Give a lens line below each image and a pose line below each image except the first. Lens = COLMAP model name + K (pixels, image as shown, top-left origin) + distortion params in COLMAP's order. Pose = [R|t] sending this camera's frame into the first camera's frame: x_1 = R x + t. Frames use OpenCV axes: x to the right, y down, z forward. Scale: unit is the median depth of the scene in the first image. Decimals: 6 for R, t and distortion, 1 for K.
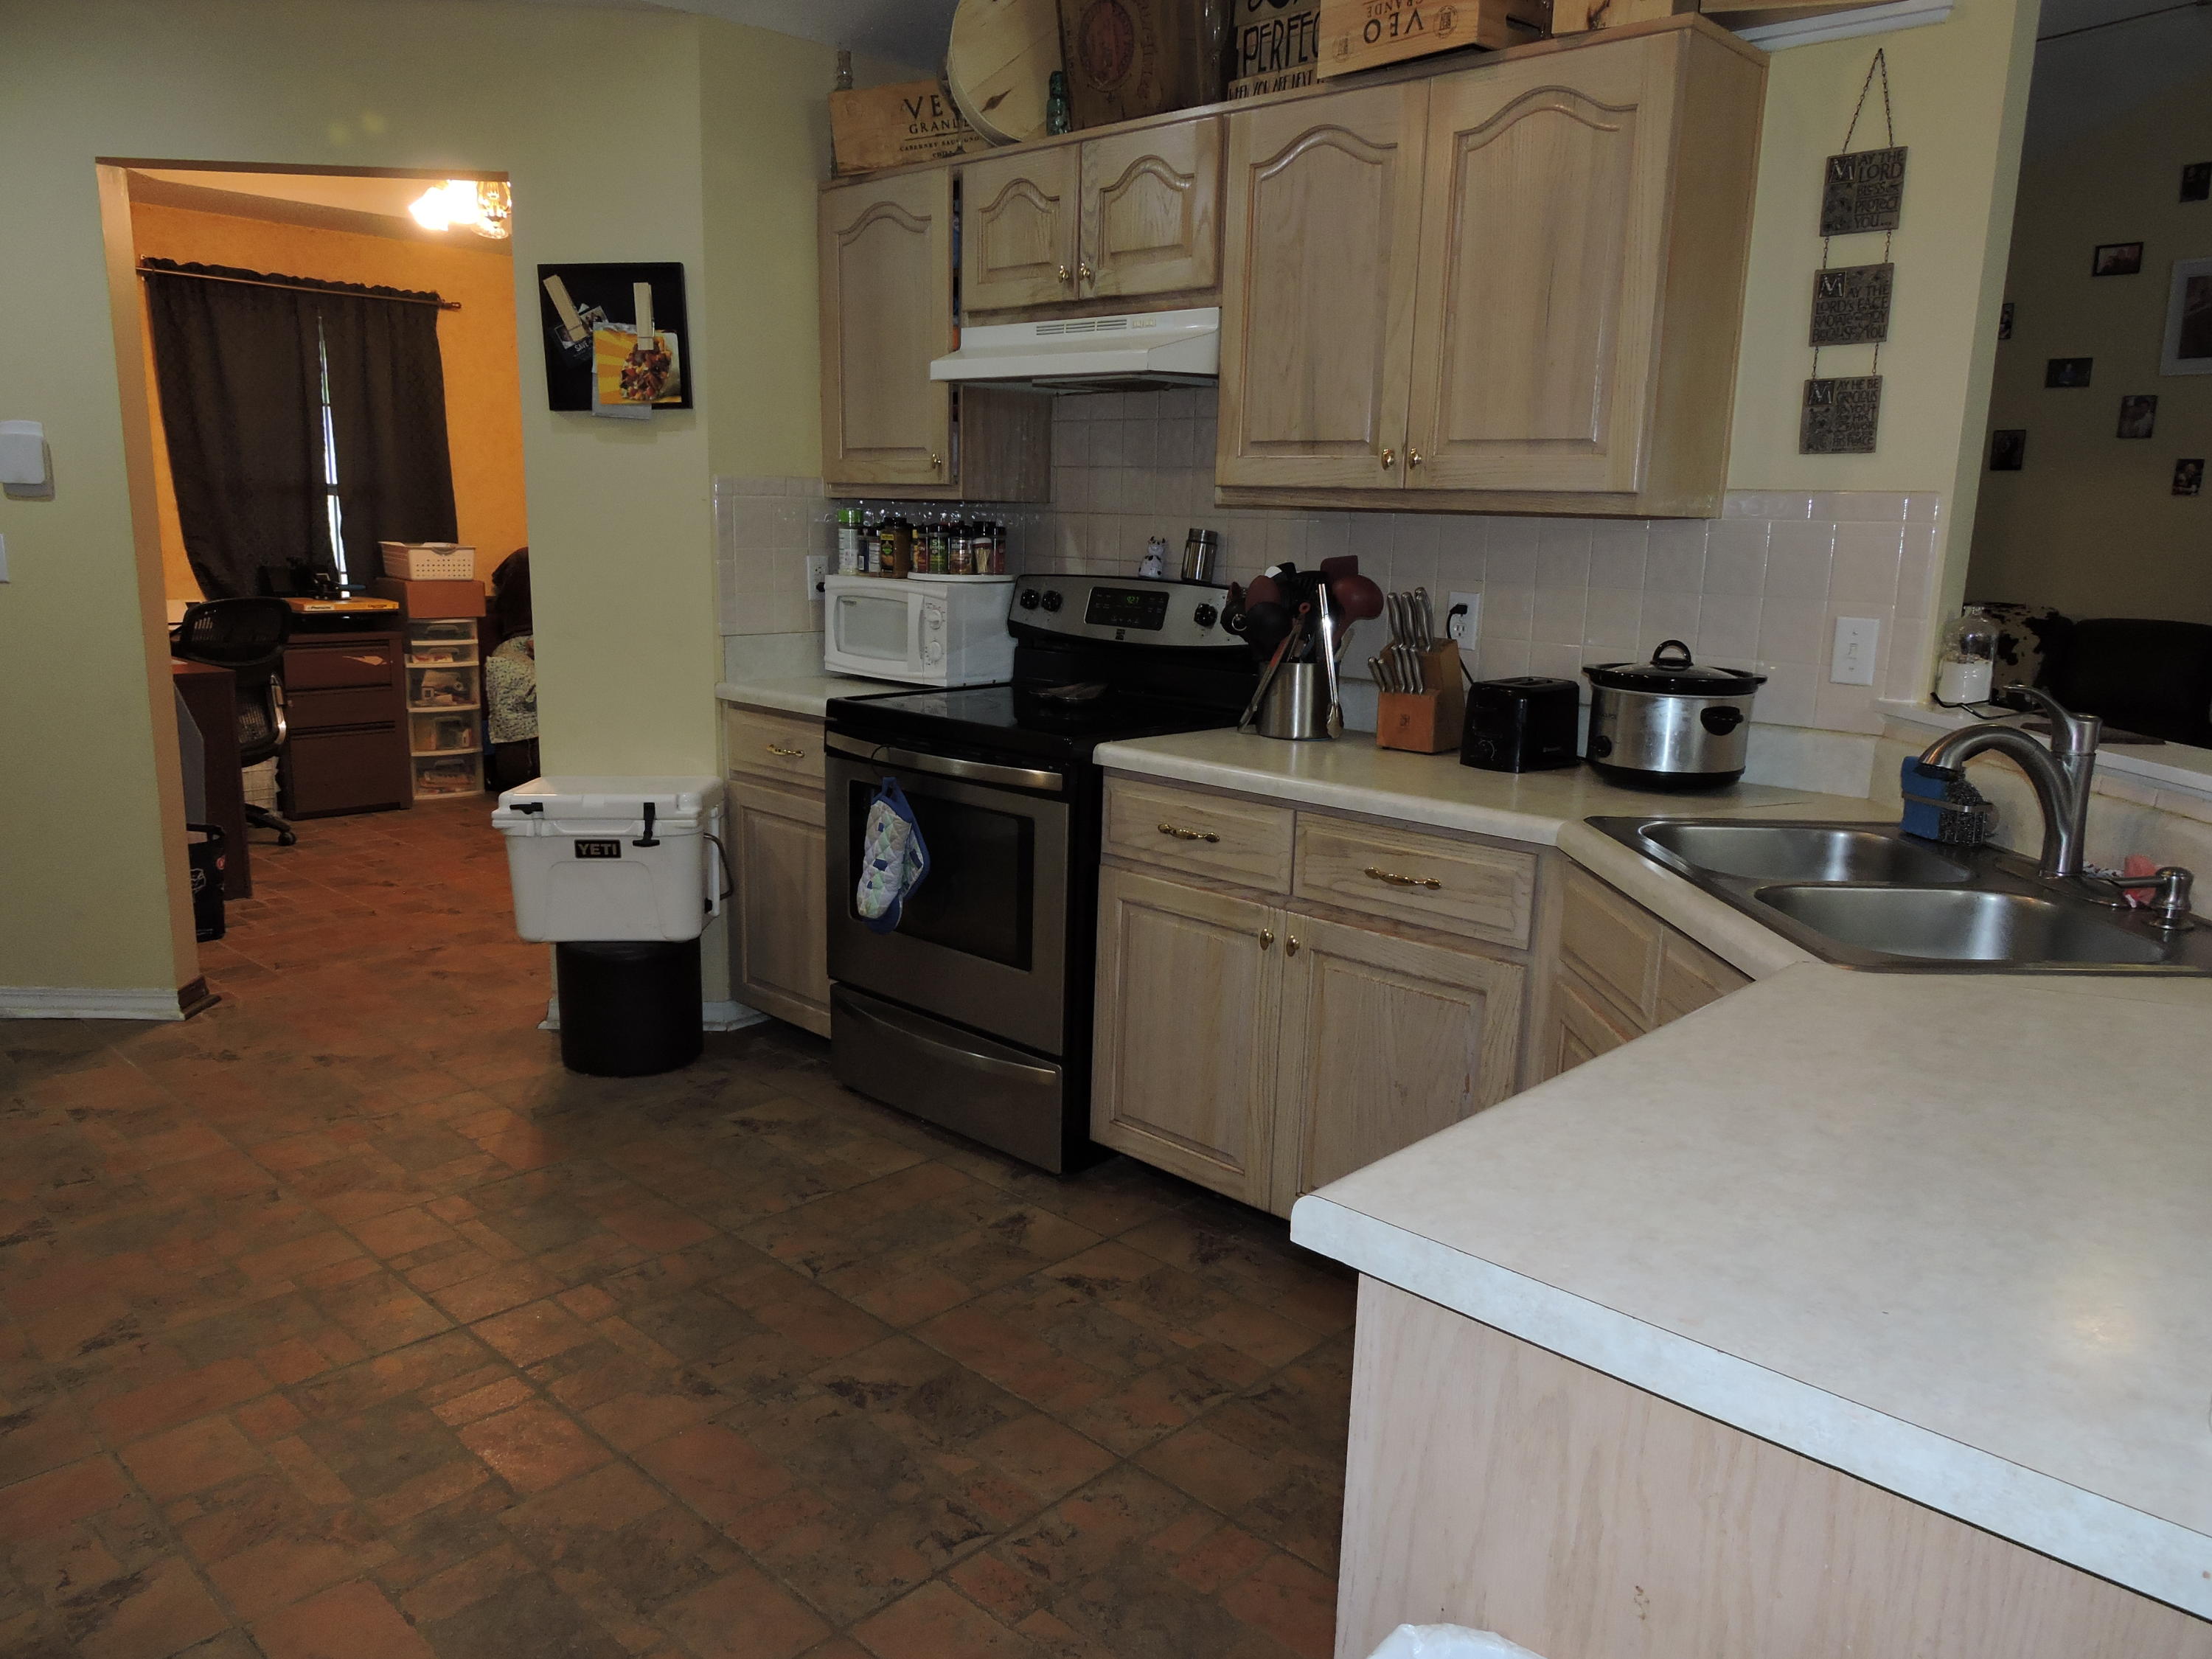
lens RADIAL K [[1589.0, 0, 1119.6], [0, 1589.0, 829.9], [0, 0, 1]] dist [-0.003325, -0.000794]
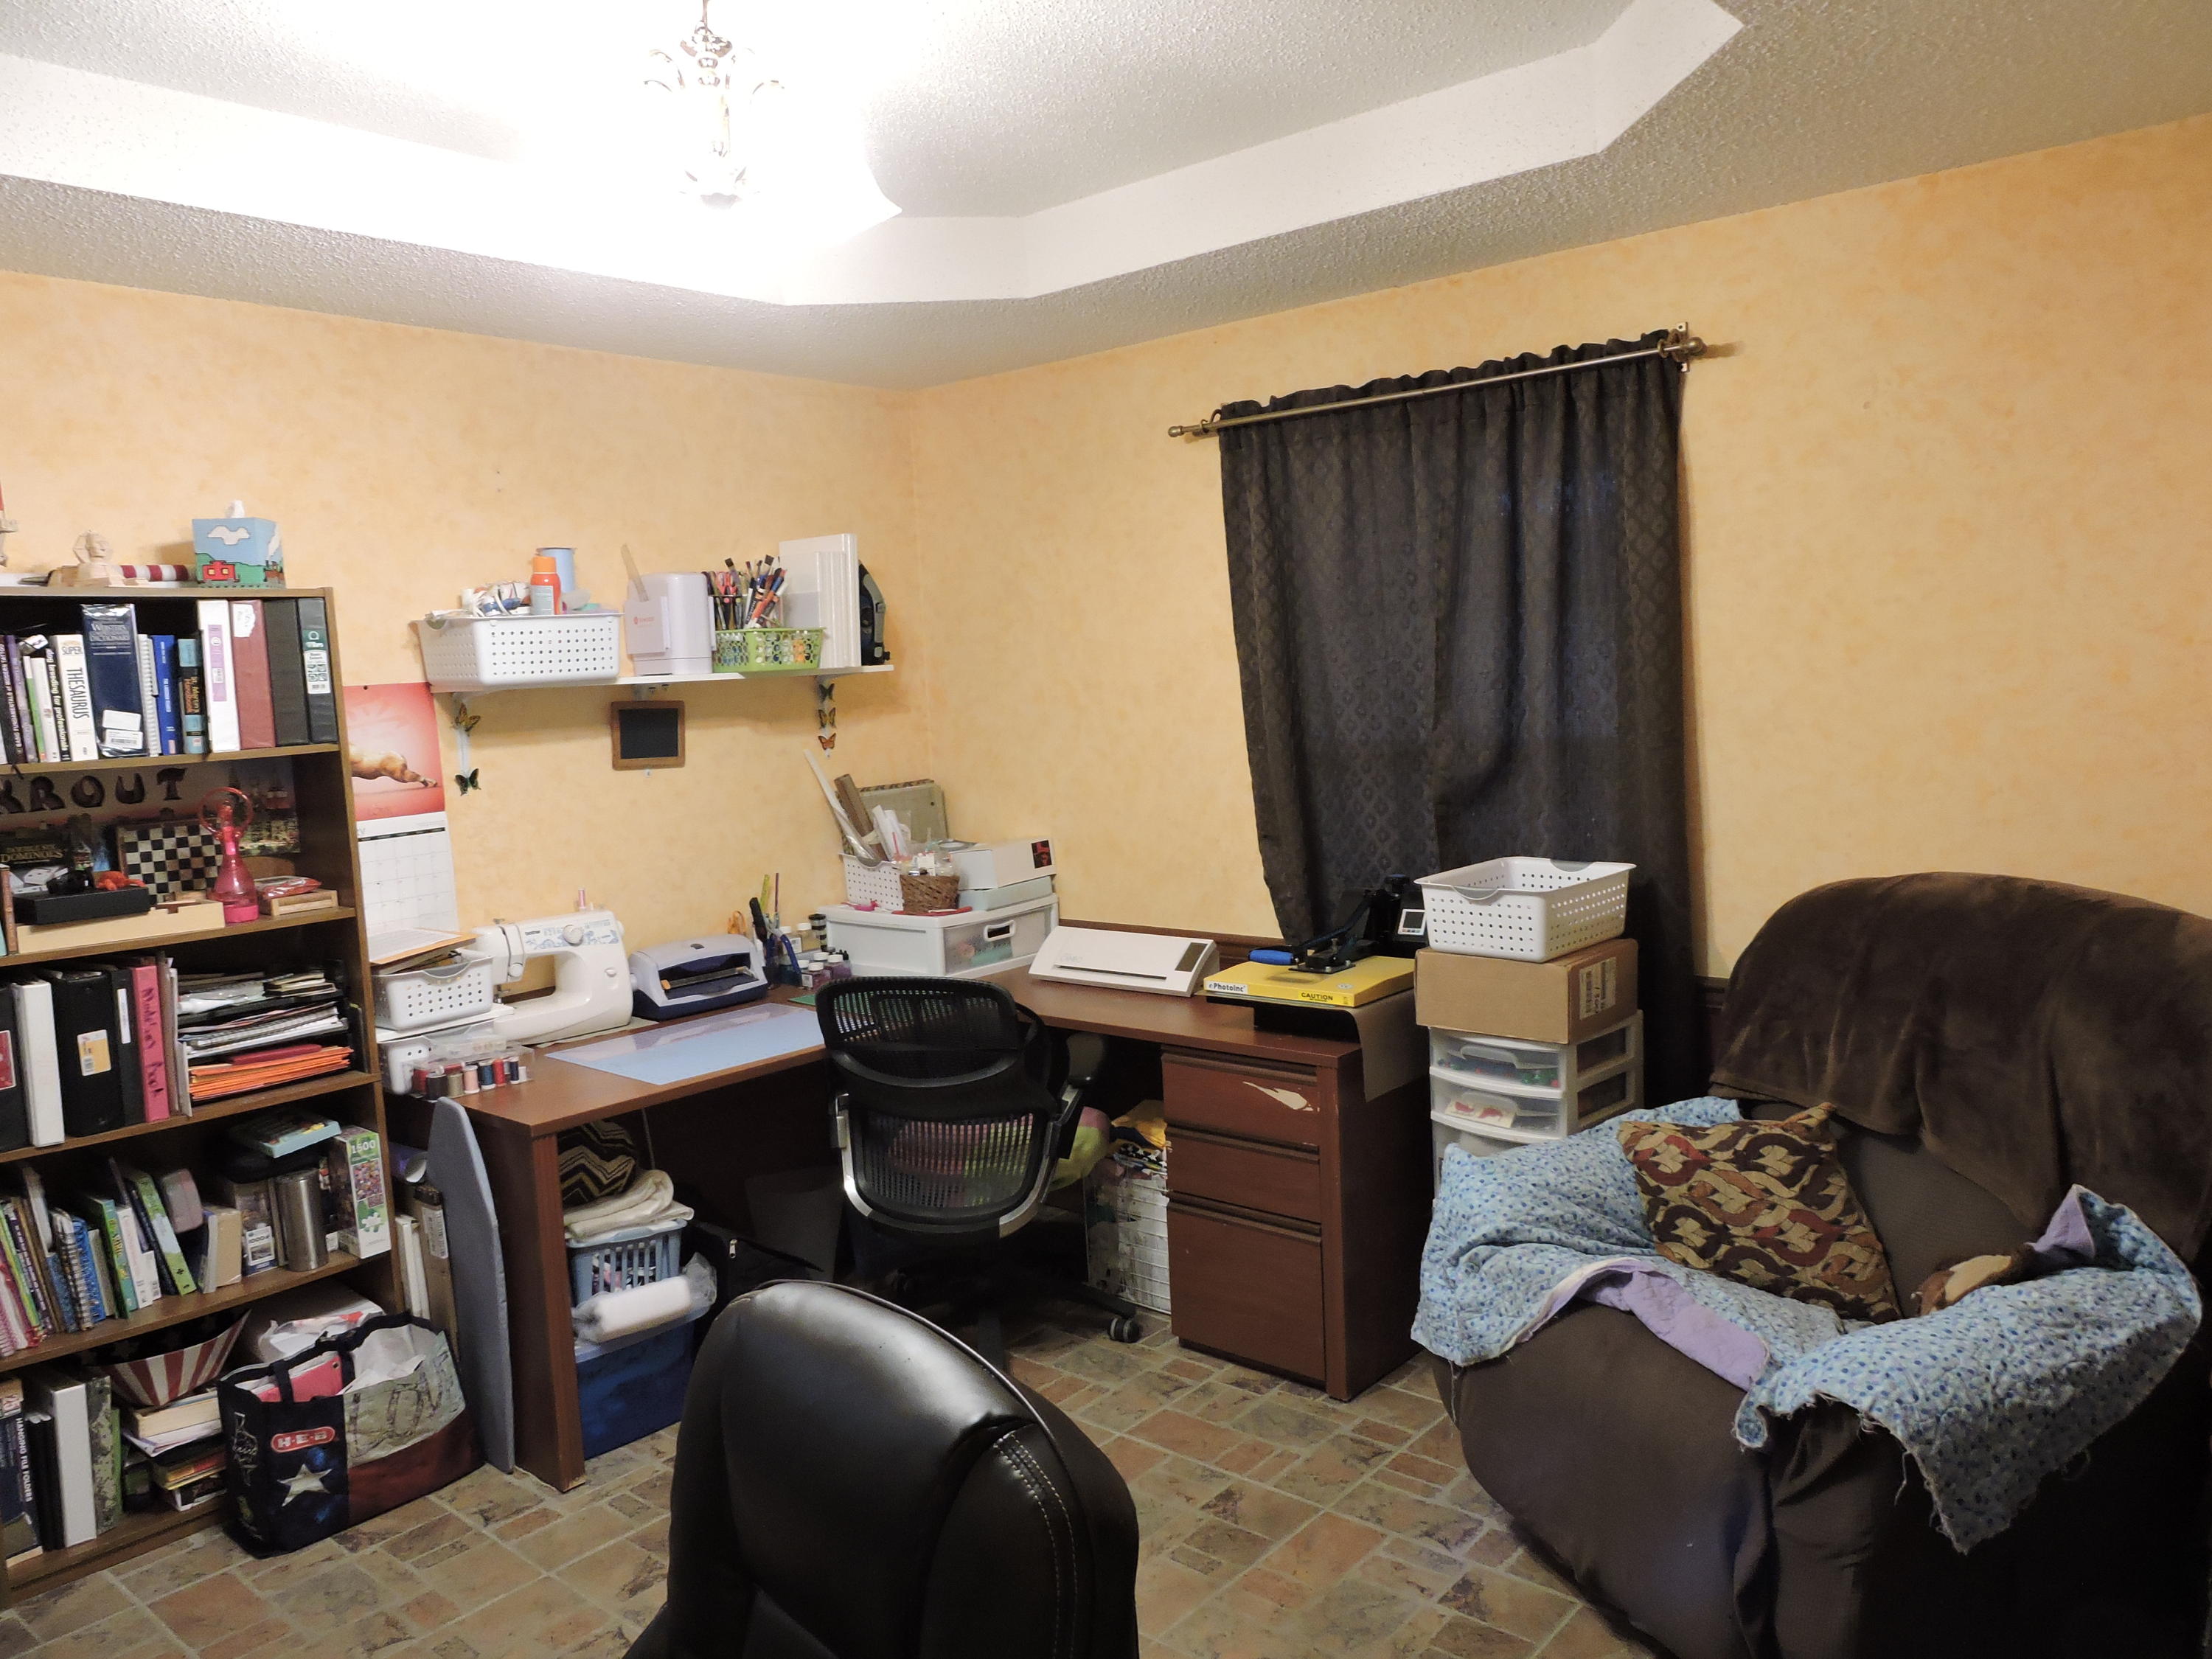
lens RADIAL K [[1559.3, 0, 1098.8], [0, 1559.3, 845.1], [0, 0, 1]] dist [-0.004073, 0.000401]
pose [[0.044140, 0.081152, -0.995724, 0.041875], [-0.149504, 0.986008, 0.073732, -0.424421], [0.987775, 0.145610, 0.055655, 1.769775]]
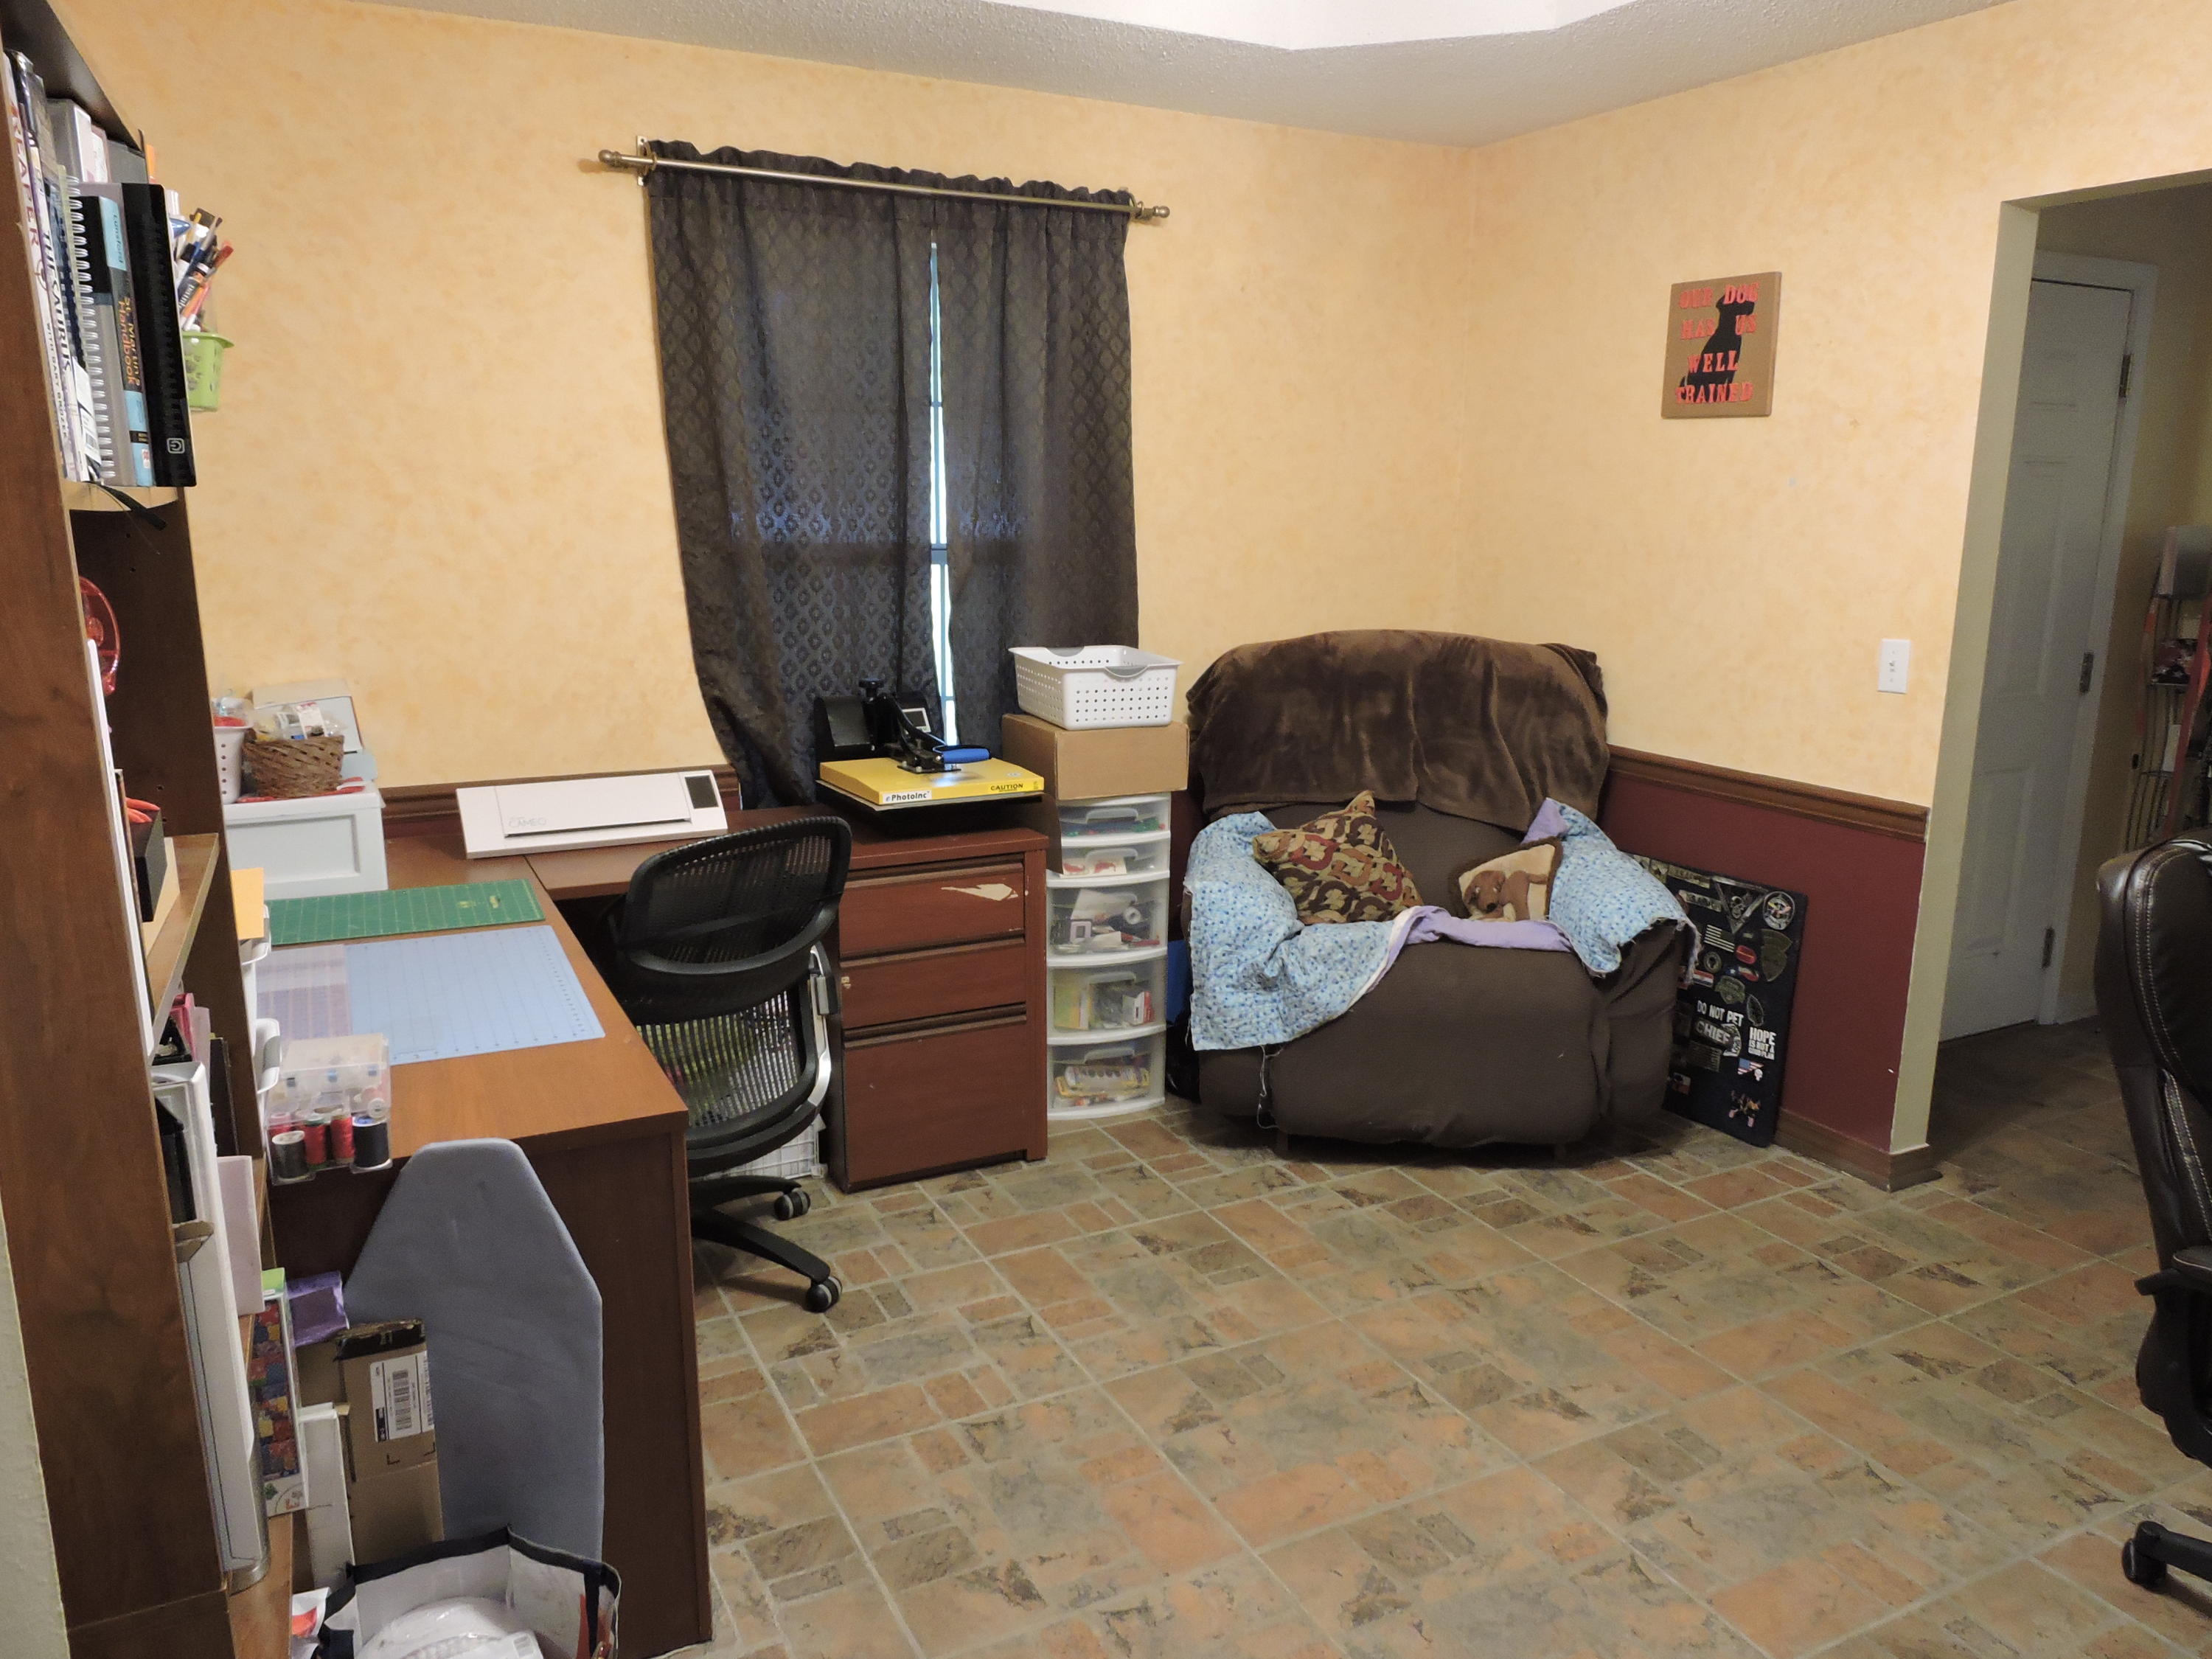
lens RADIAL K [[1589.9, 0, 1103.6], [0, 1589.9, 833.4], [0, 0, 1]] dist [-0.001862, -0.003062]
pose [[0.939702, 0.053807, -0.337734, -0.514233], [-0.050013, 0.998550, 0.019934, -0.272044], [0.338317, -0.001841, 0.941030, 1.024548]]
